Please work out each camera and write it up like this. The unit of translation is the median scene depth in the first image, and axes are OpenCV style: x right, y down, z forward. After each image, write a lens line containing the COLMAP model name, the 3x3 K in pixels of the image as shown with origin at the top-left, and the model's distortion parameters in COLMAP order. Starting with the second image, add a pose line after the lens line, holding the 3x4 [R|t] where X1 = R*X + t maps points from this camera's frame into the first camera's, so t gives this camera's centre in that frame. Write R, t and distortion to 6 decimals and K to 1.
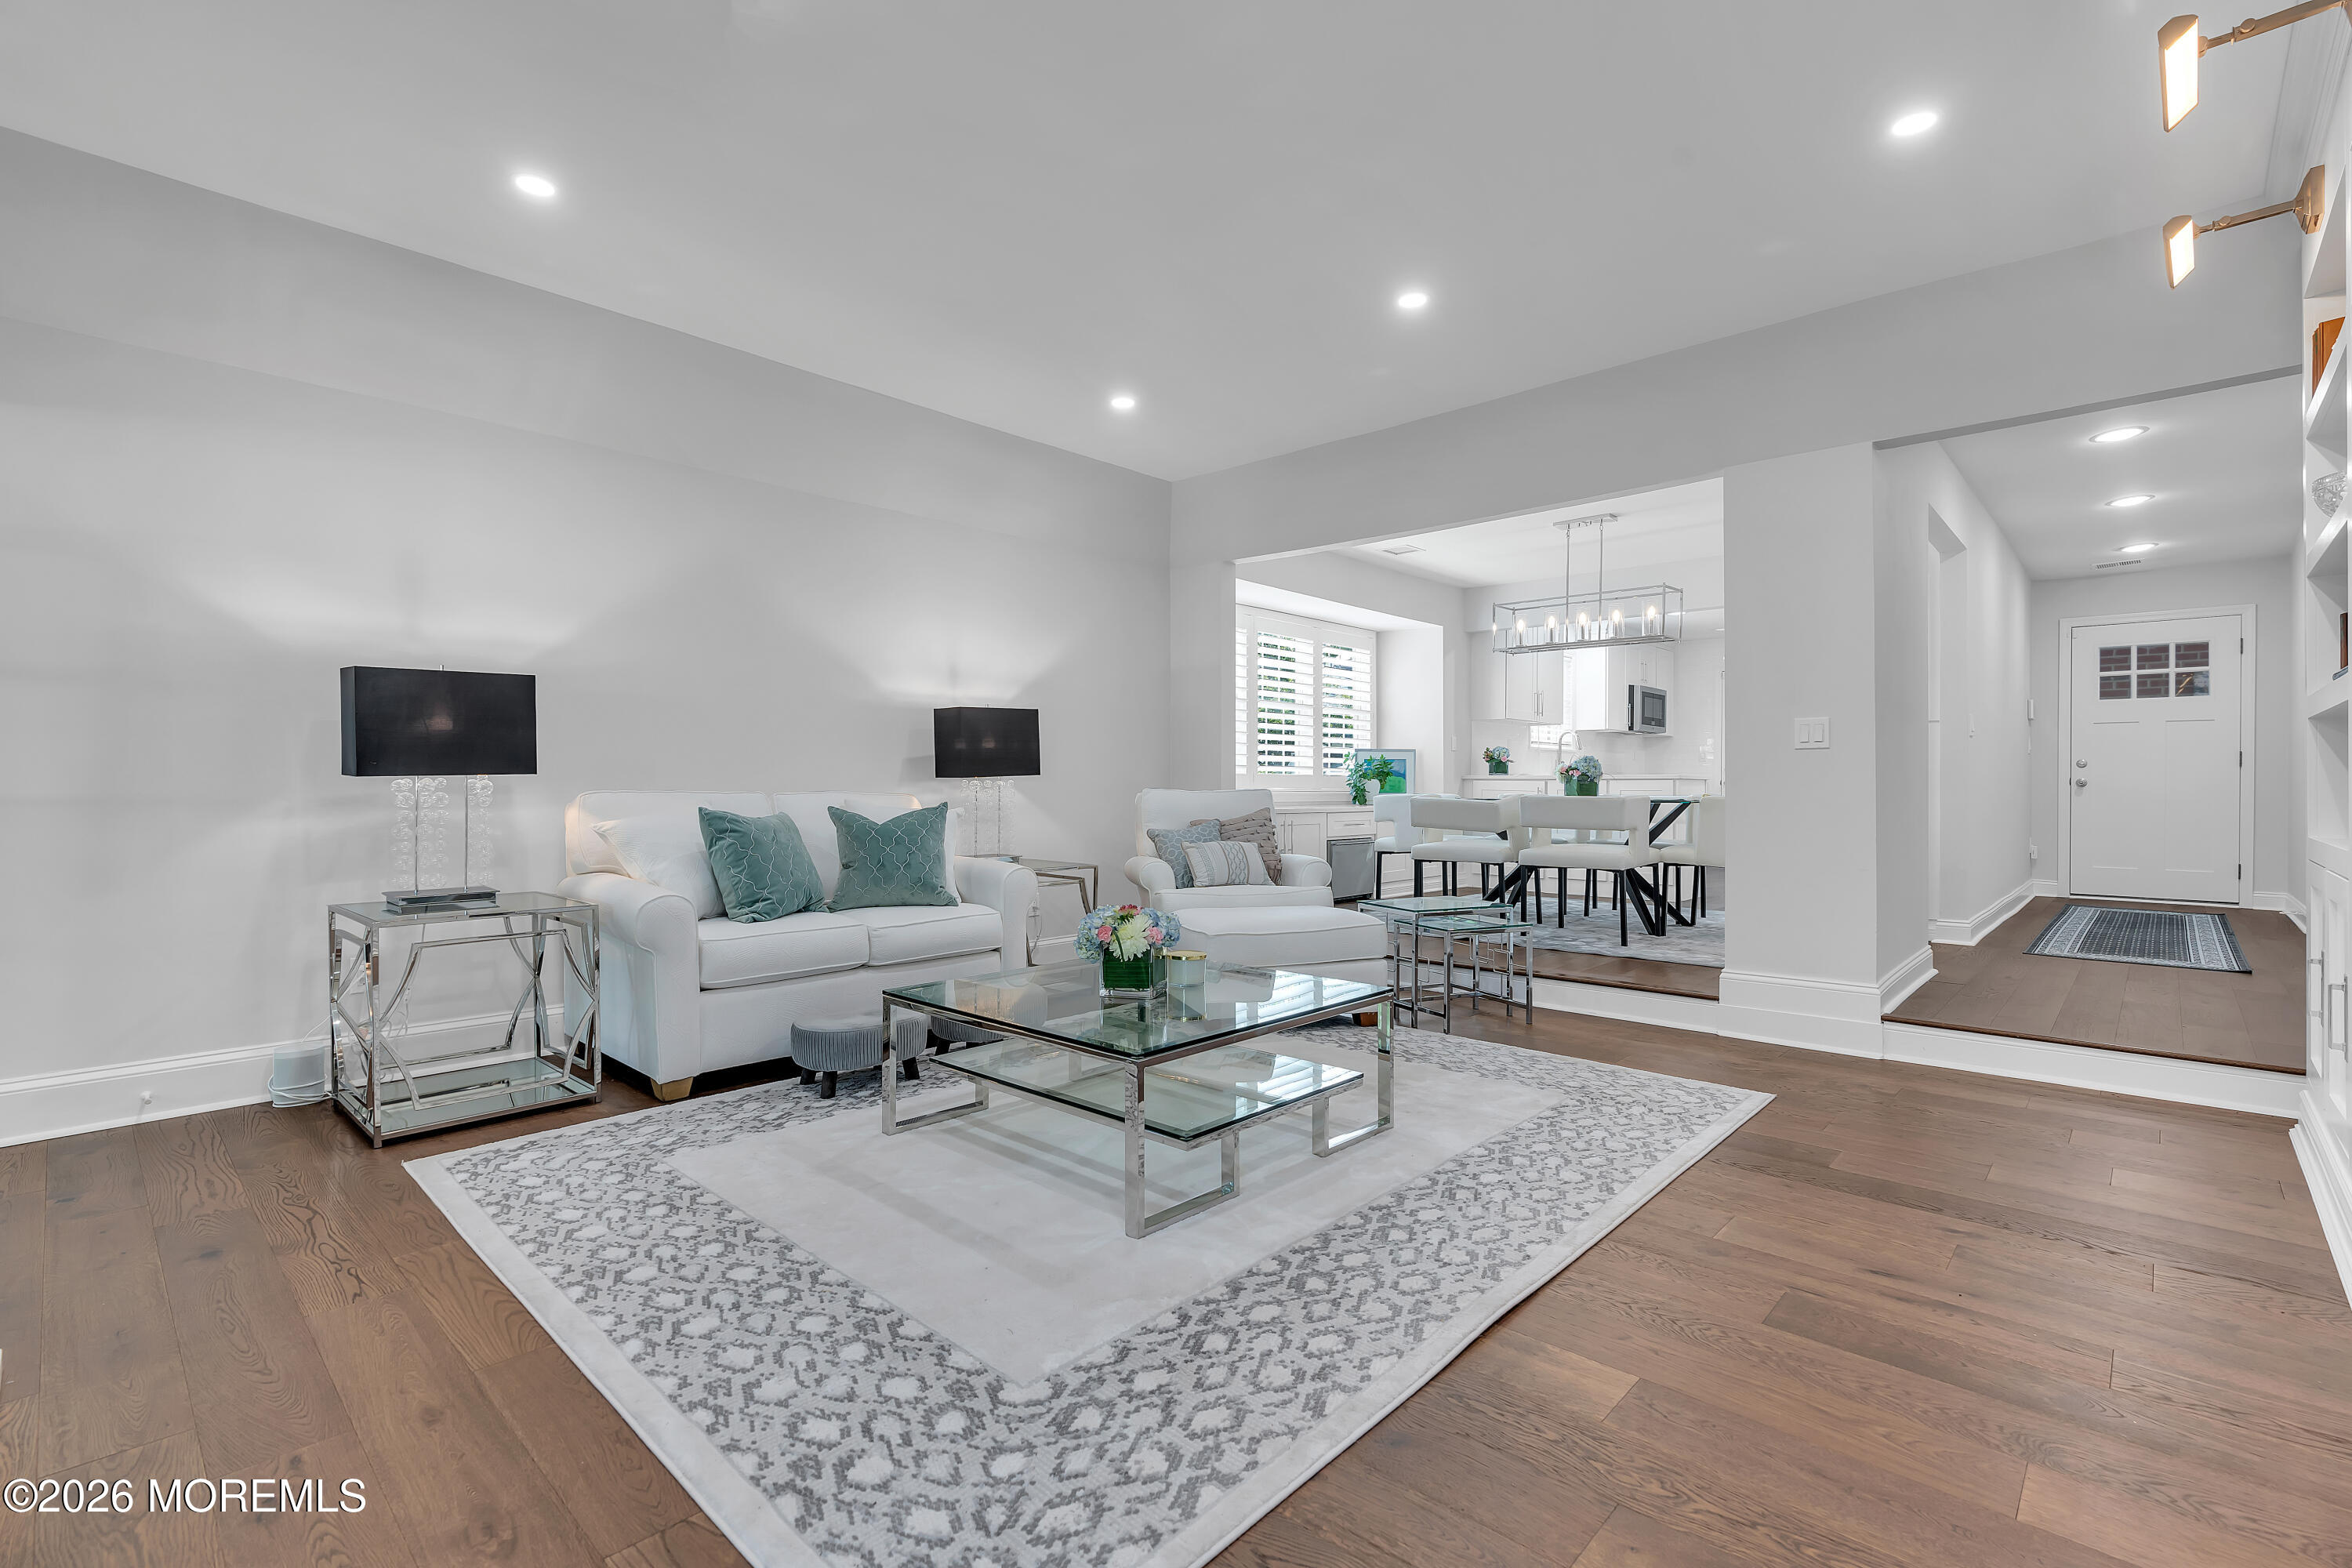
lens RADIAL K [[1054.1, 0, 1178.8], [0, 1054.1, 779.1], [0, 0, 1]] dist [-0.005504, 0.001124]
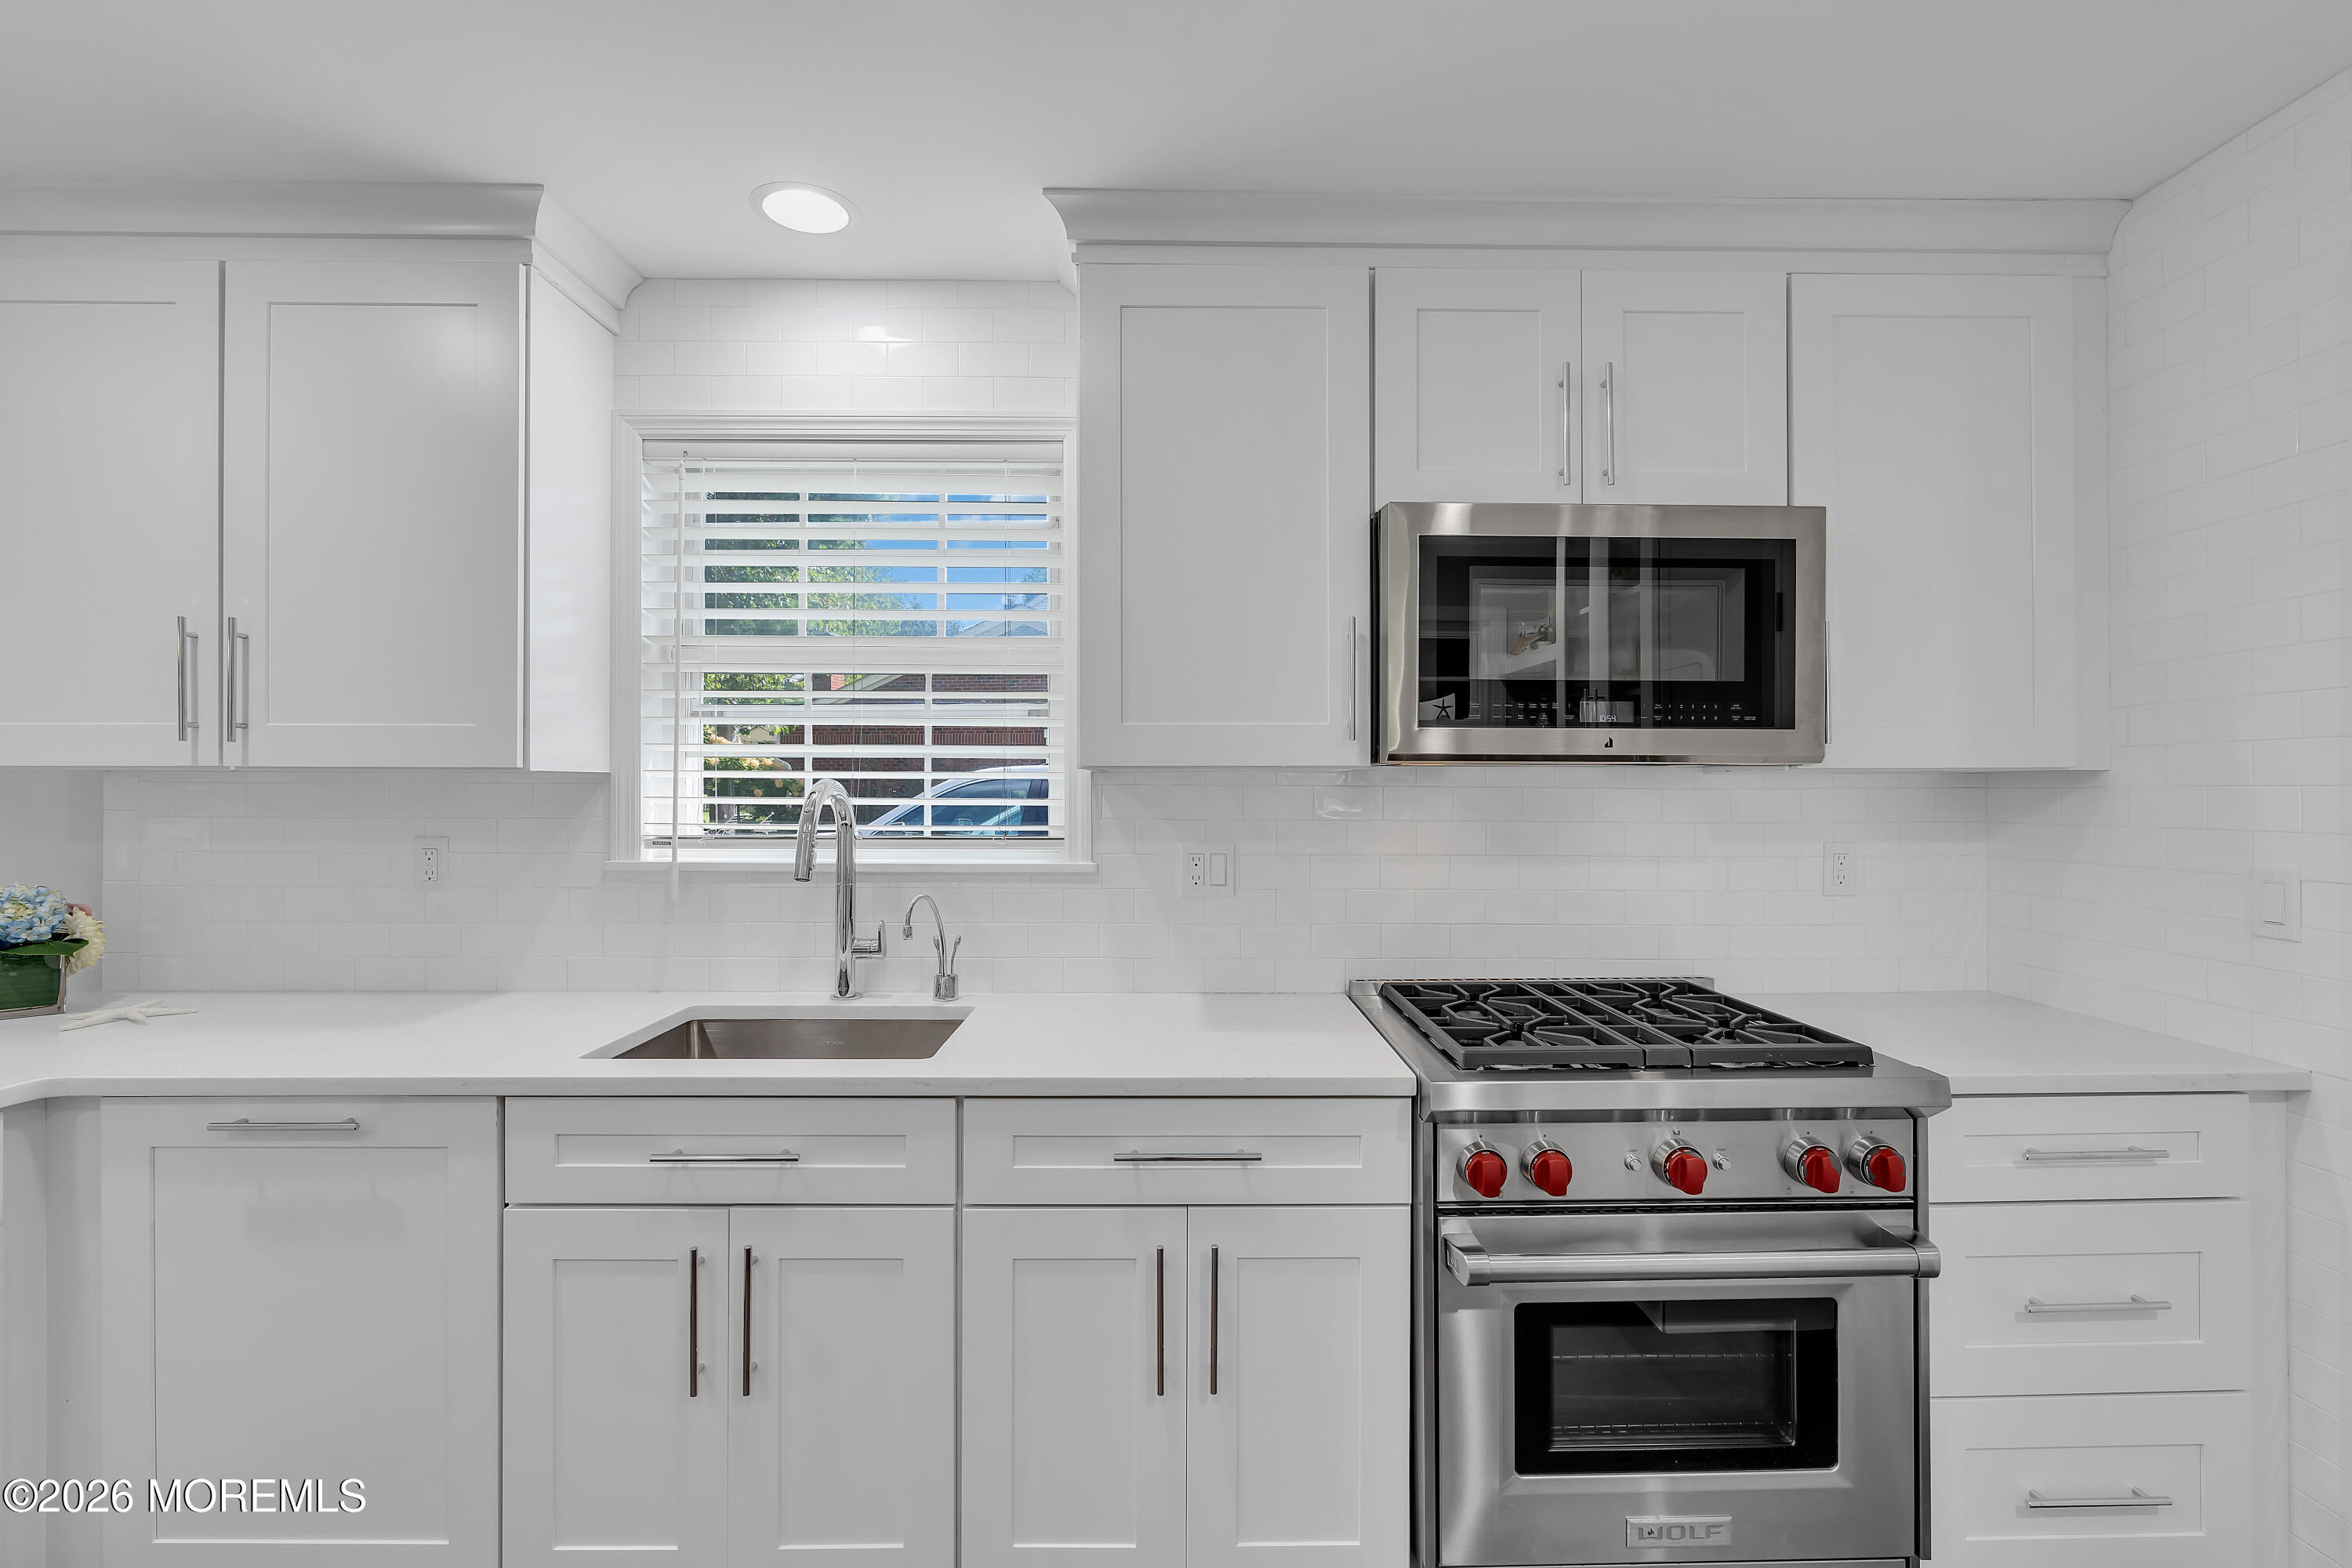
lens RADIAL K [[1065.0, 0, 1182.5], [0, 1065.0, 792.7], [0, 0, 1]] dist [-0.004836, 0.003861]
pose [[0.694203, -0.001092, -0.719778, 0.882507], [0.007564, 0.999955, 0.005778, -0.069525], [0.719739, -0.009455, 0.694180, 1.390962]]
